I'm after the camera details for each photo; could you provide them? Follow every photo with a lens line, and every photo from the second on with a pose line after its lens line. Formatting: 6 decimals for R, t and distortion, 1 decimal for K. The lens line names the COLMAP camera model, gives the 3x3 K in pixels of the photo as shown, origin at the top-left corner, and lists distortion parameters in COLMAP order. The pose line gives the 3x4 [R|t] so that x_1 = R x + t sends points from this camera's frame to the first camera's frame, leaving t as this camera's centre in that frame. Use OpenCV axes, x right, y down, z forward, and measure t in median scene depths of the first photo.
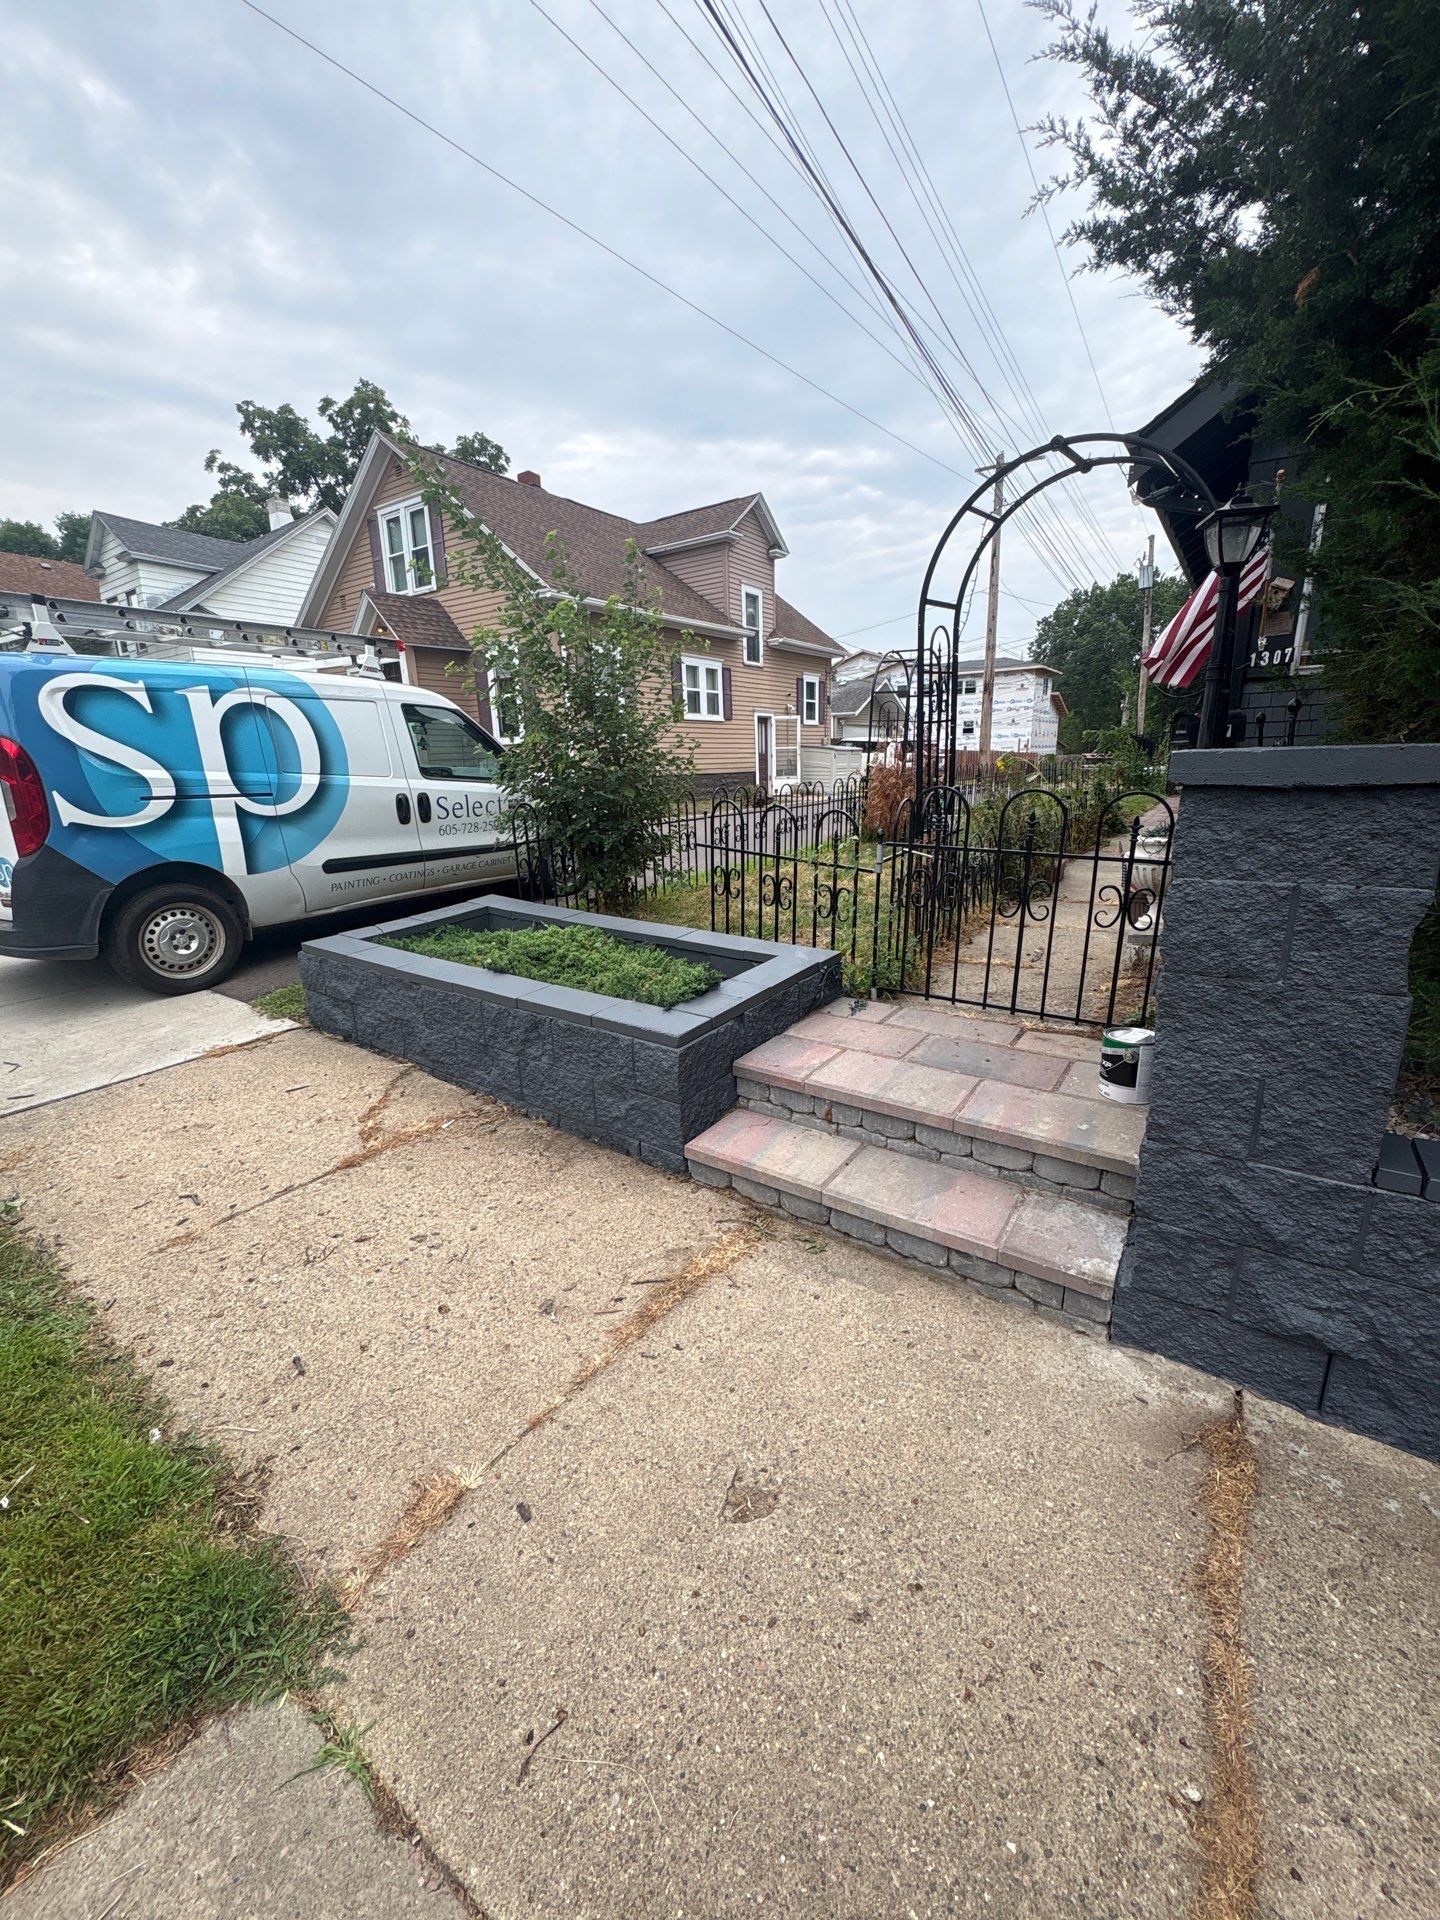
lens RADIAL K [[761.8, 0, 718.9], [0, 761.8, 956.0], [0, 0, 1]] dist [-0.001167, 0.000617]
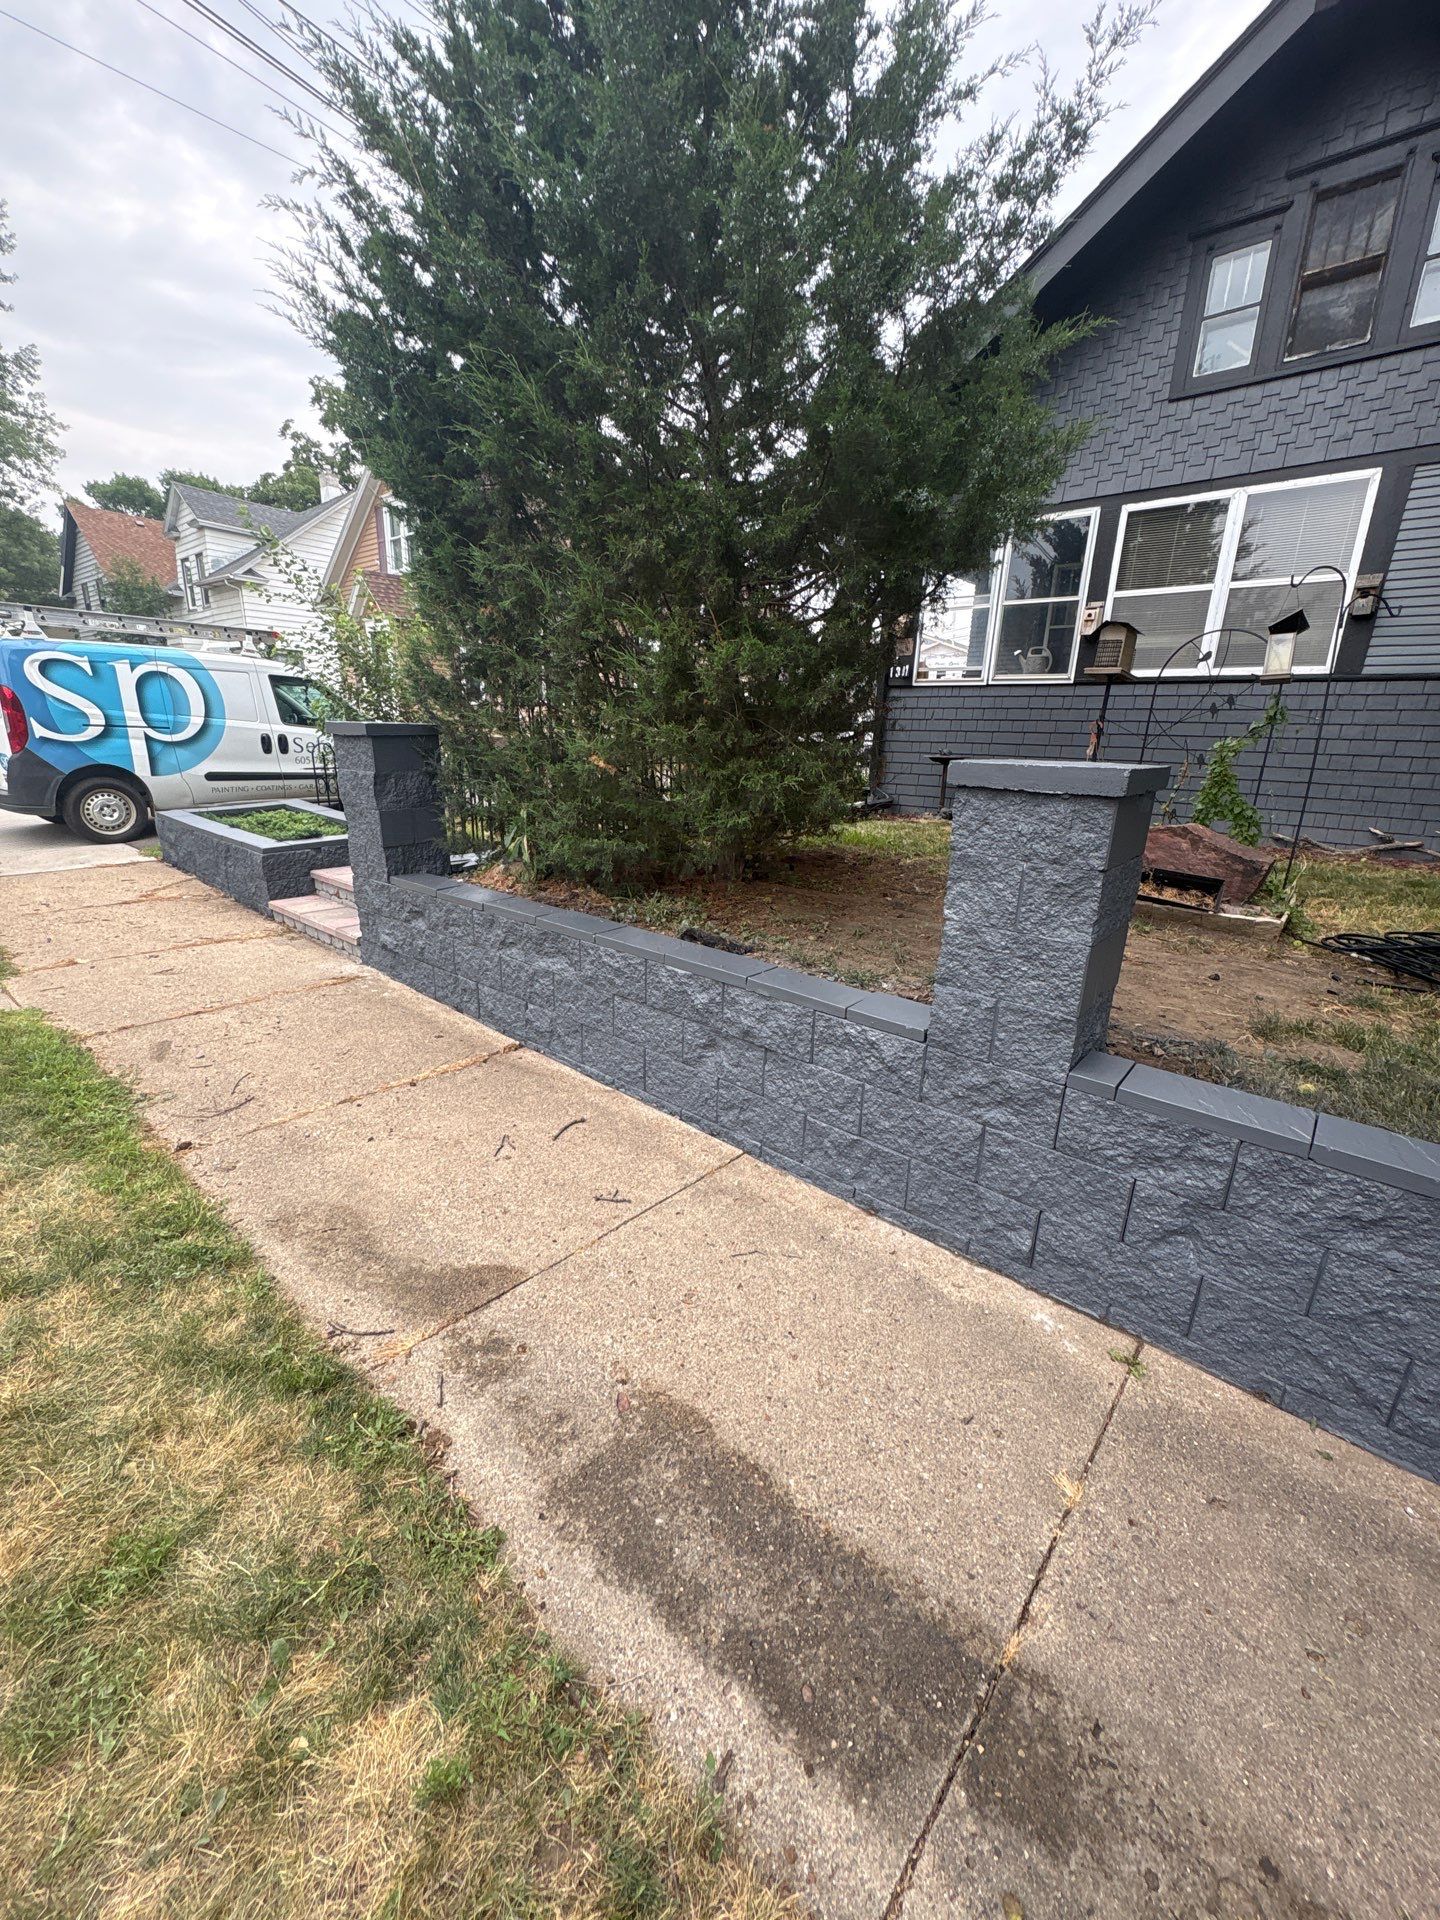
lens RADIAL K [[762.0, 0, 720.7], [0, 762.0, 959.5], [0, 0, 1]] dist [-0.000575, 0.000586]
pose [[0.993738, 0.080267, -0.077733, 0.976426], [-0.077032, 0.996068, 0.043761, 0.155080], [0.080940, -0.037499, 0.996013, -0.713635]]
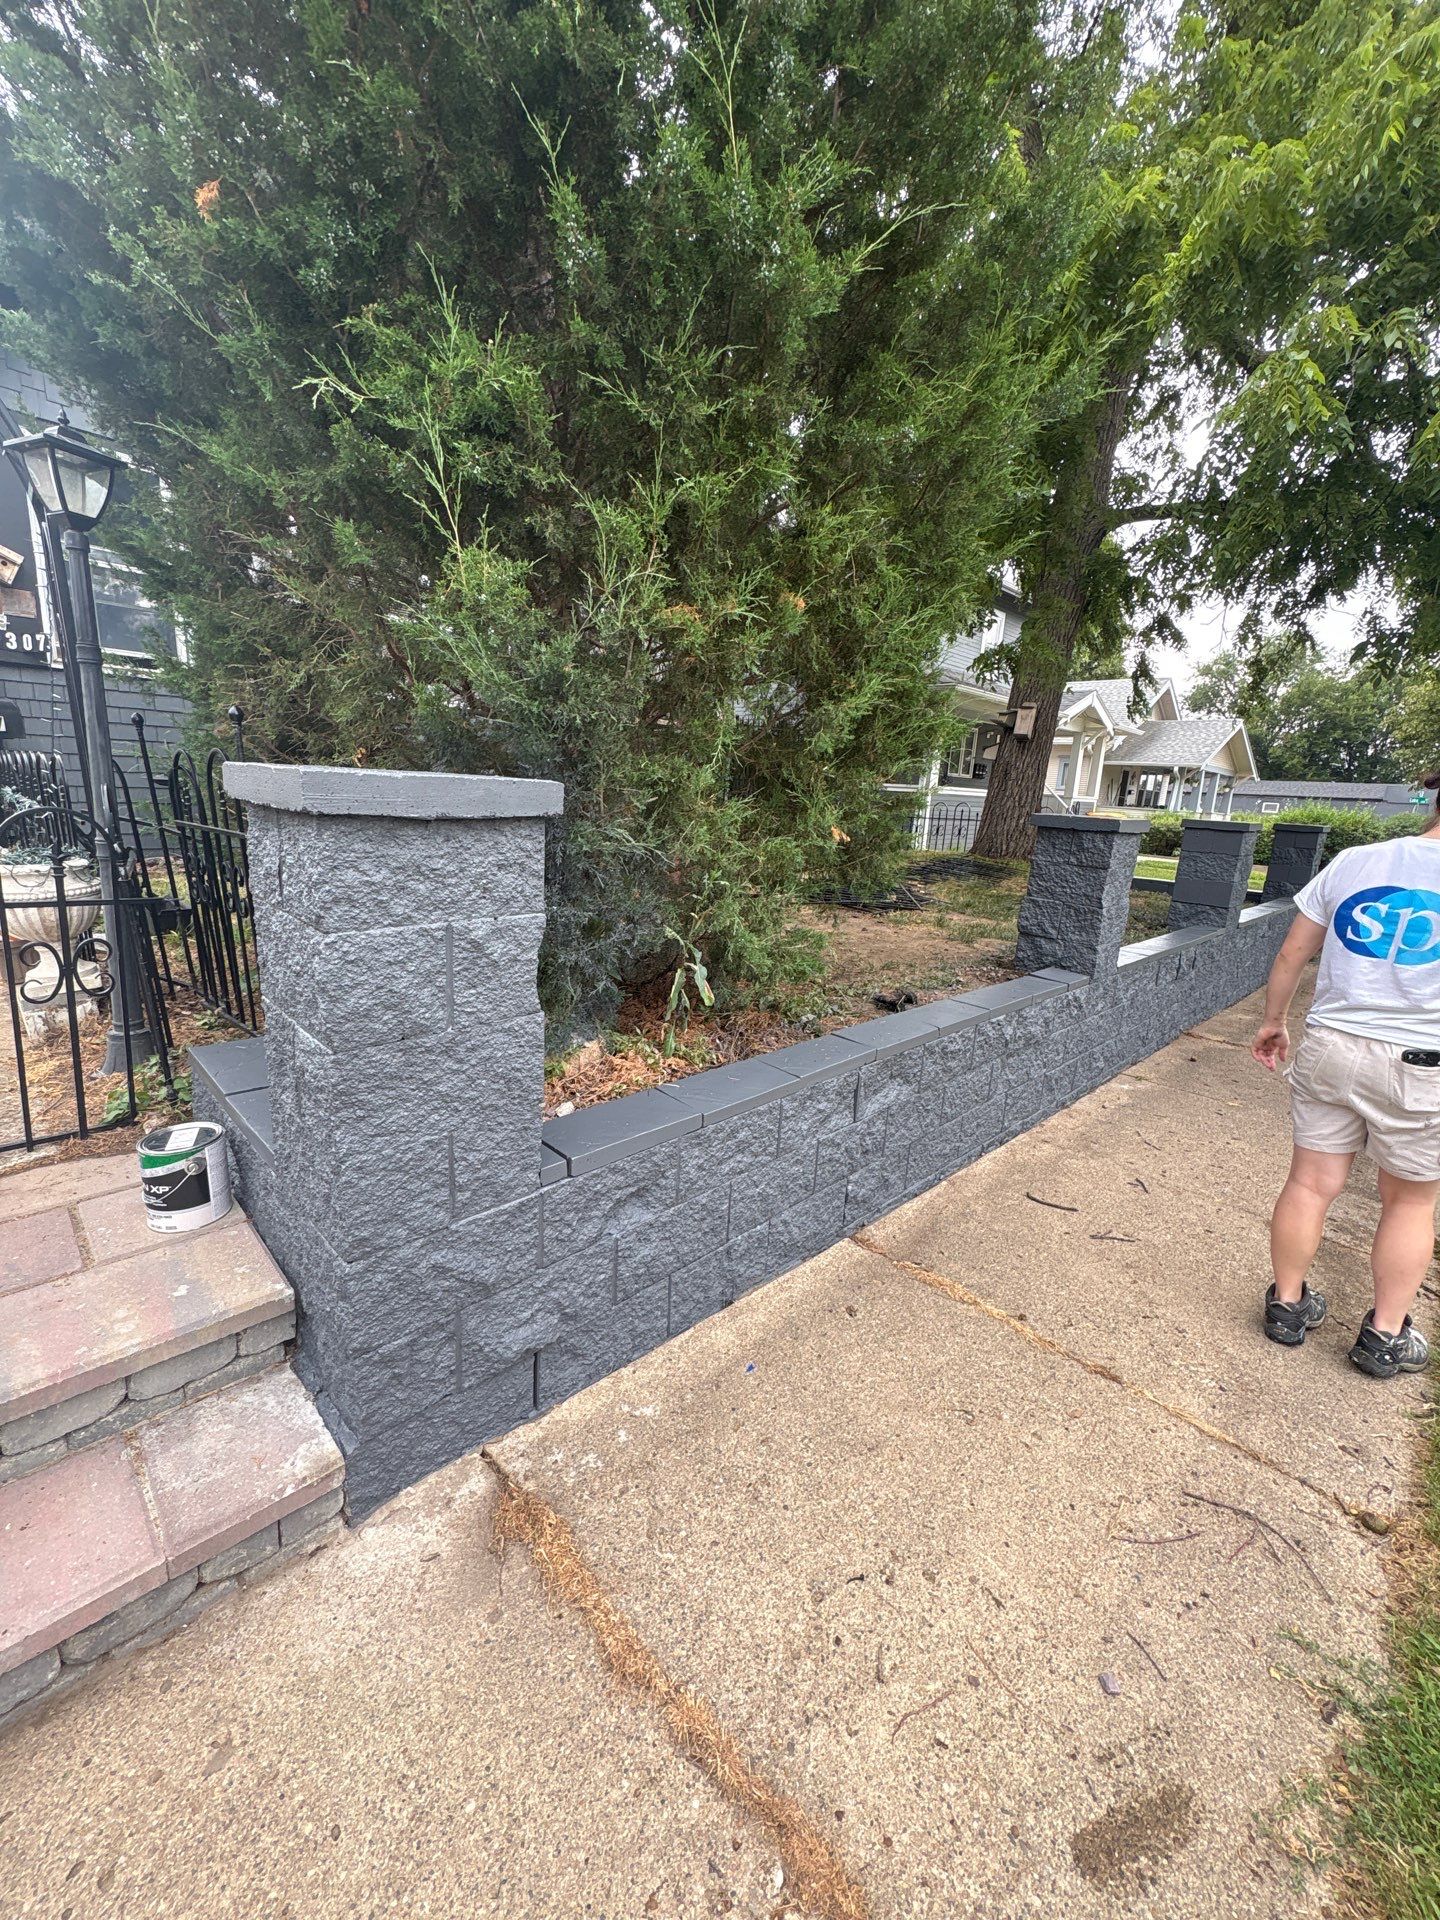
lens RADIAL K [[761.8, 0, 718.9], [0, 761.8, 956.0], [0, 0, 1]] dist [-0.001167, 0.000617]
pose [[0.184676, -0.181190, 0.965953, -0.030959], [0.184133, 0.971833, 0.147090, -0.053809], [-0.965396, 0.150699, 0.212837, 0.204005]]
